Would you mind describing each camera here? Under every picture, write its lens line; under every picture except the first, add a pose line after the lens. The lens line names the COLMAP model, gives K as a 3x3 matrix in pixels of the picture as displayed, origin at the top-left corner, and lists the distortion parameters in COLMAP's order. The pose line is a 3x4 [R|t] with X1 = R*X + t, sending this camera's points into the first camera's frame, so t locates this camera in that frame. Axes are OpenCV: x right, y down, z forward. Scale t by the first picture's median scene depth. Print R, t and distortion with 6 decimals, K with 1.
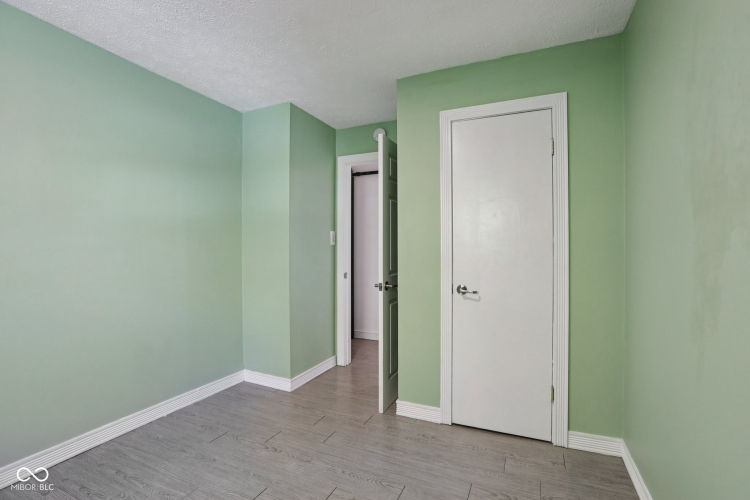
lens RADIAL K [[342.0, 0, 377.3], [0, 342.0, 246.7], [0, 0, 1]] dist [-0.045364, 0.013534]
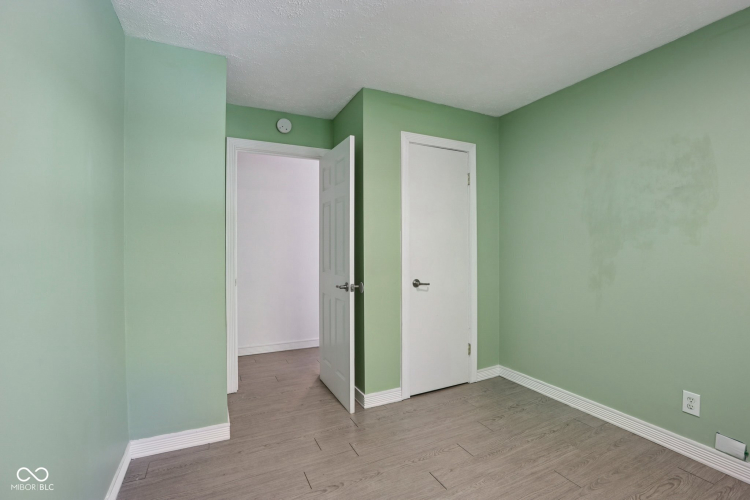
lens RADIAL K [[342.0, 0, 377.3], [0, 342.0, 246.7], [0, 0, 1]] dist [-0.045364, 0.013534]
pose [[0.639227, -0.001502, 0.769017, -0.773985], [0.000069, 0.999998, 0.001896, -0.006523], [-0.769018, -0.001159, 0.639226, 0.323925]]
